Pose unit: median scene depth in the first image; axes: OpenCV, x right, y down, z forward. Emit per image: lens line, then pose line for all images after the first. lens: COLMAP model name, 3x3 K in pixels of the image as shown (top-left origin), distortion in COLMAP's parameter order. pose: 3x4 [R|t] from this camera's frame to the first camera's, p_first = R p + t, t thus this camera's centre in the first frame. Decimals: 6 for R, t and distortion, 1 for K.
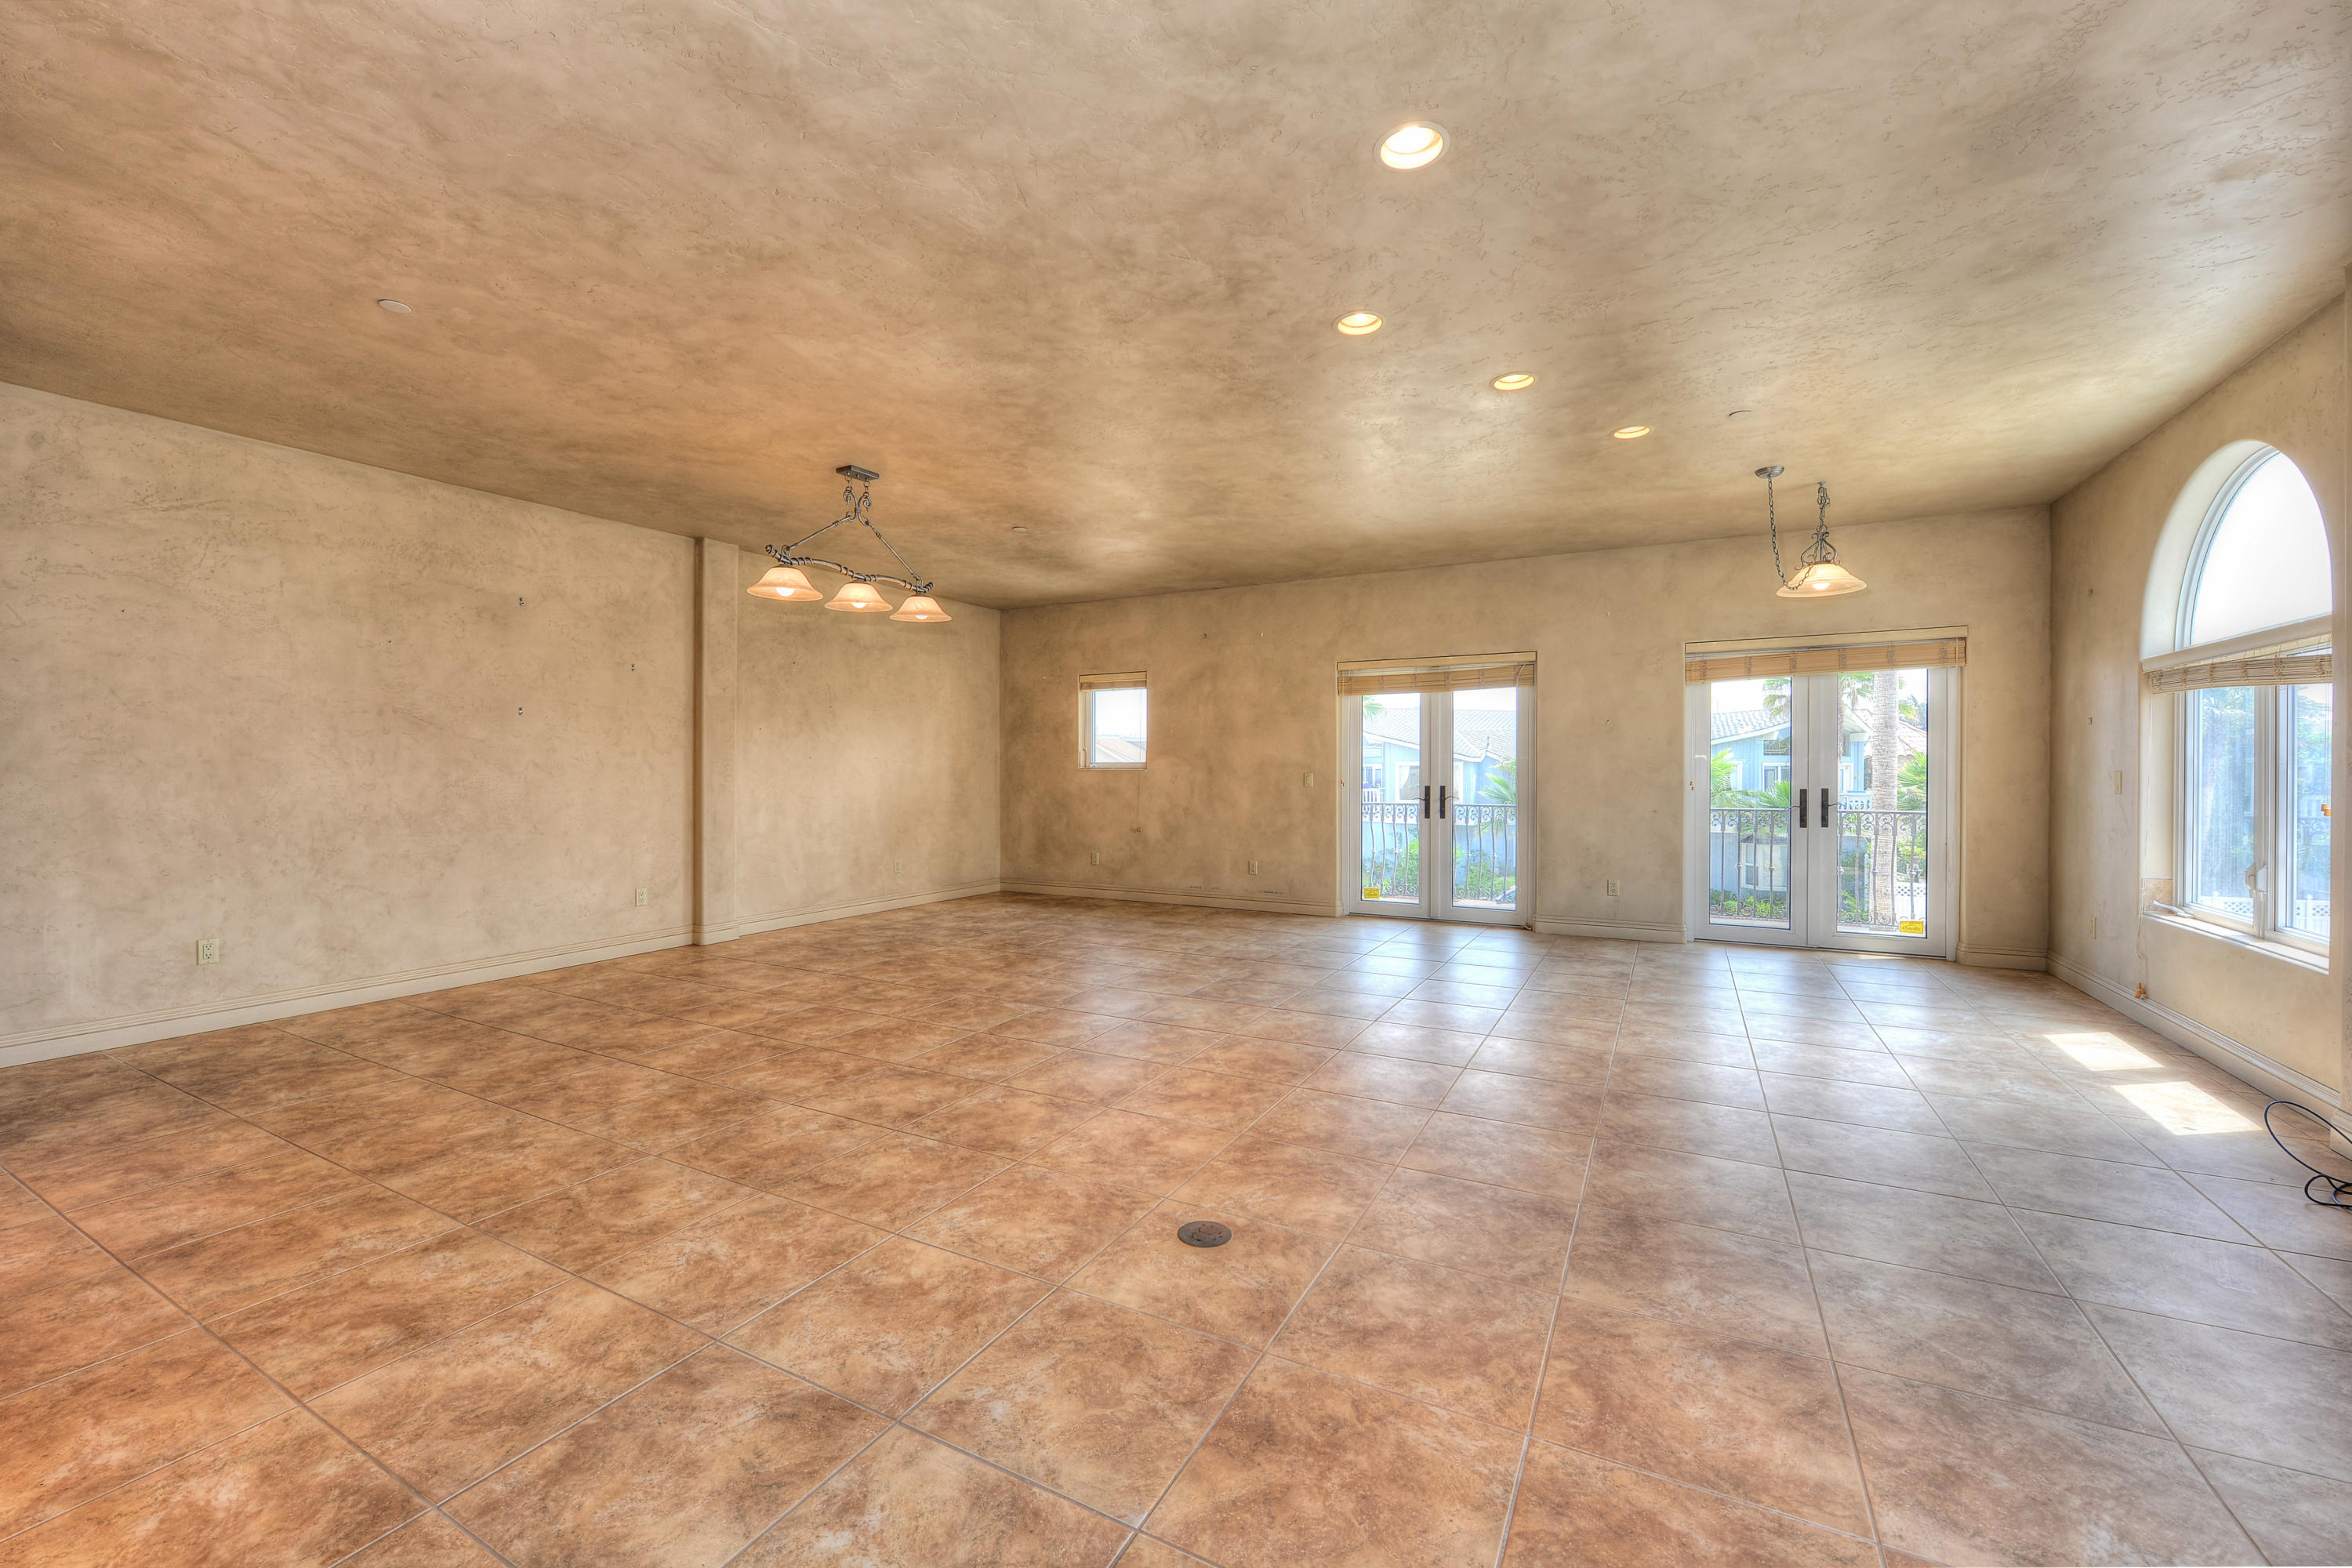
lens RADIAL K [[955.2, 0, 1171.3], [0, 955.2, 778.4], [0, 0, 1]] dist [-0.007402, -0.000859]
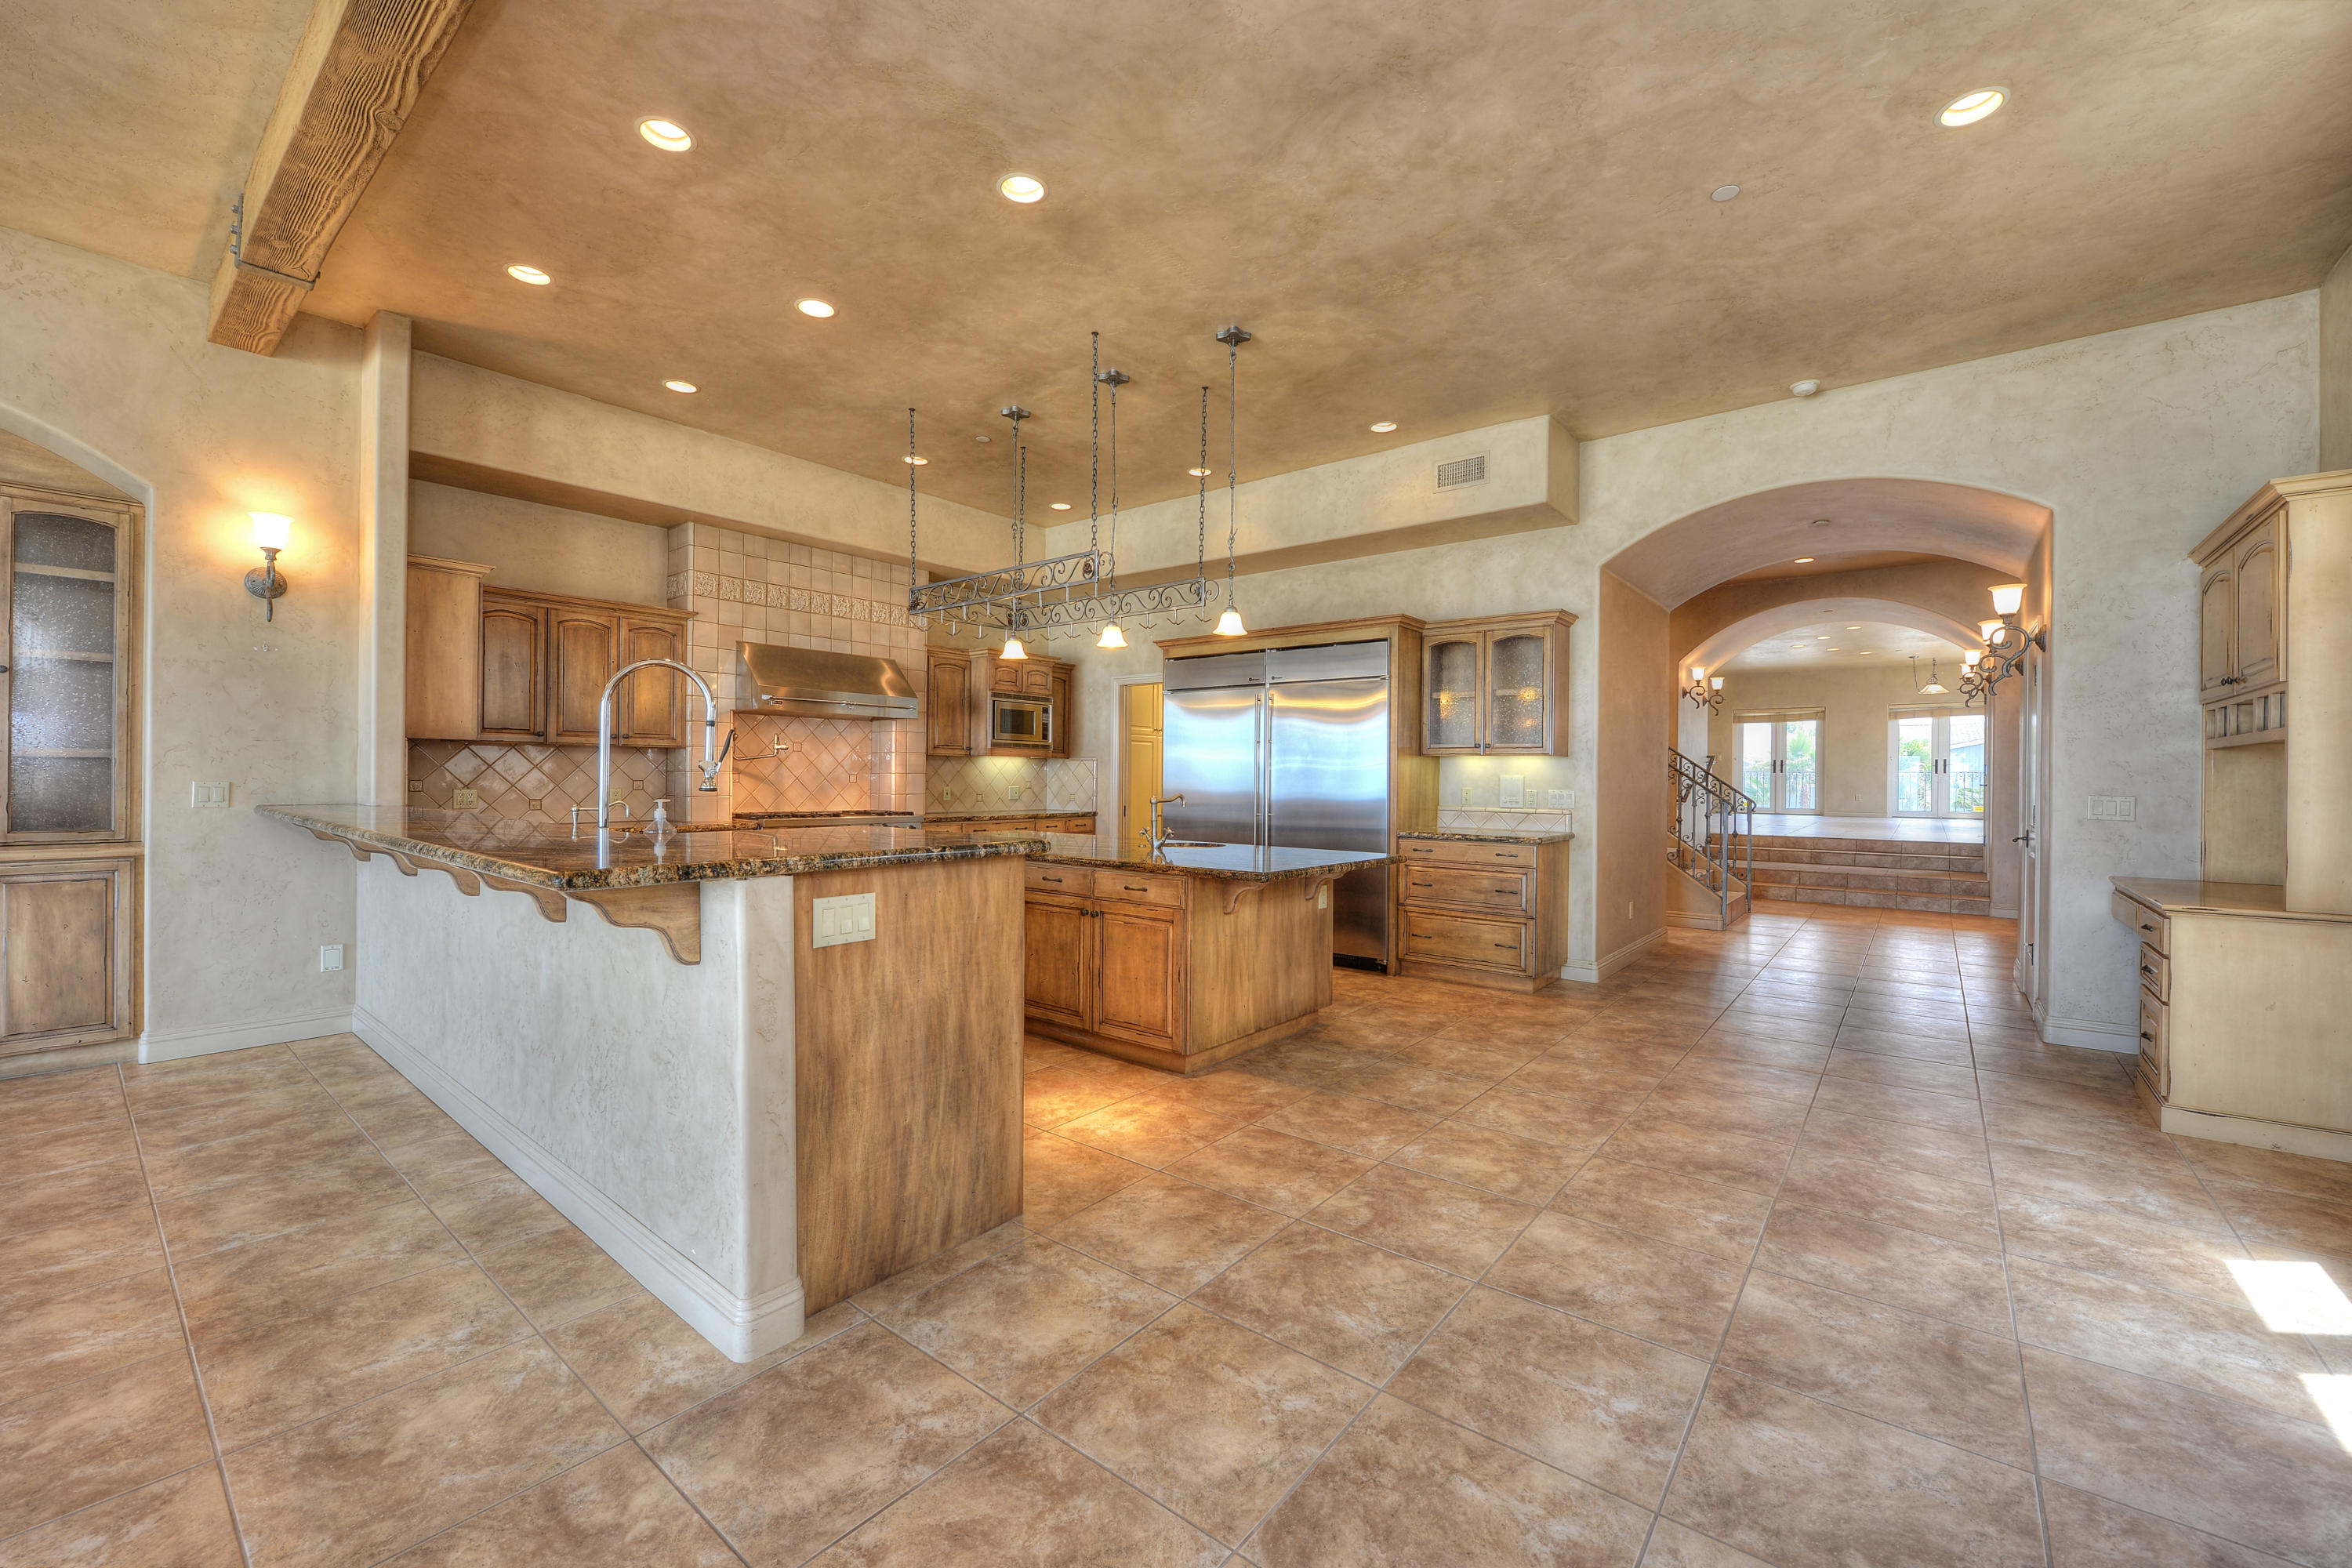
lens RADIAL K [[937.4, 0, 1170.2], [0, 937.4, 777.5], [0, 0, 1]] dist [-0.010545, 0.000270]
pose [[0.982345, 0.006800, -0.186955, -0.991513], [-0.009032, 0.999898, -0.011091, 0.113985], [0.186861, 0.012584, 0.982306, -2.026860]]
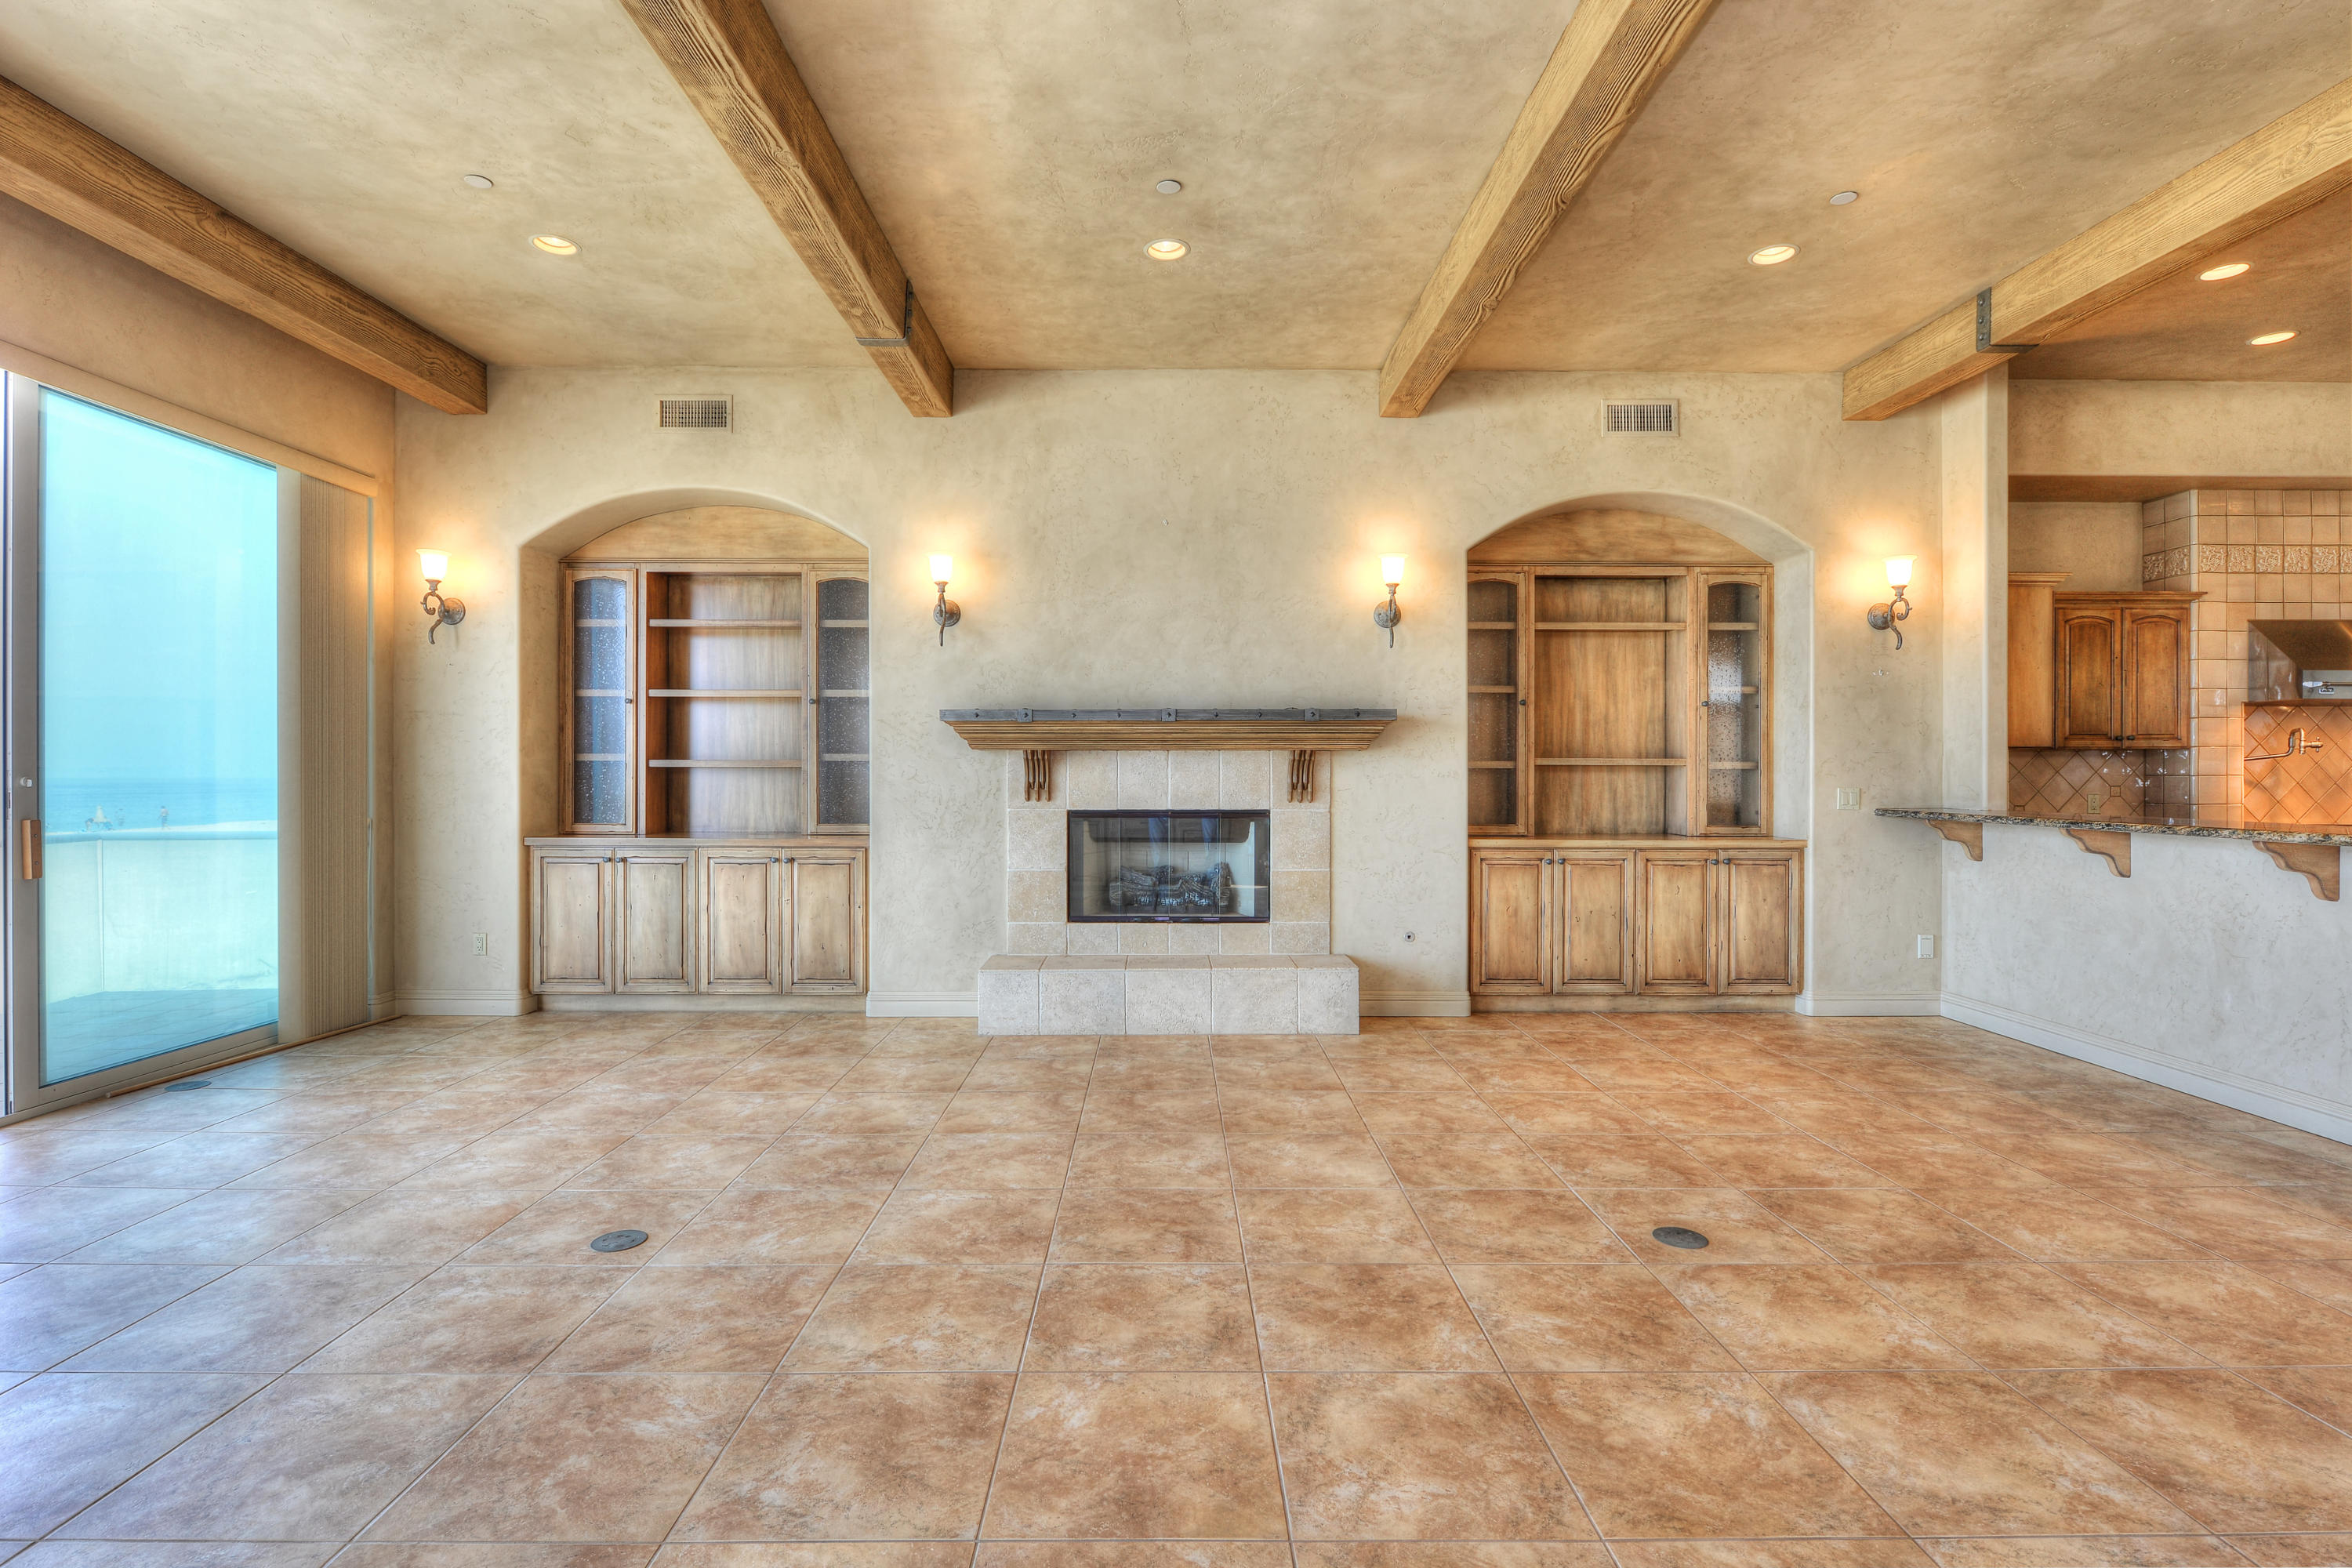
lens RADIAL K [[1105.7, 0, 1170.6], [0, 1105.7, 777.5], [0, 0, 1]] dist [-0.008767, -0.000146]
pose [[0.481836, -0.000129, -0.876262, -1.235130], [-0.009488, 0.999941, -0.005365, 0.117140], [0.876210, 0.010899, 0.481806, -2.449681]]
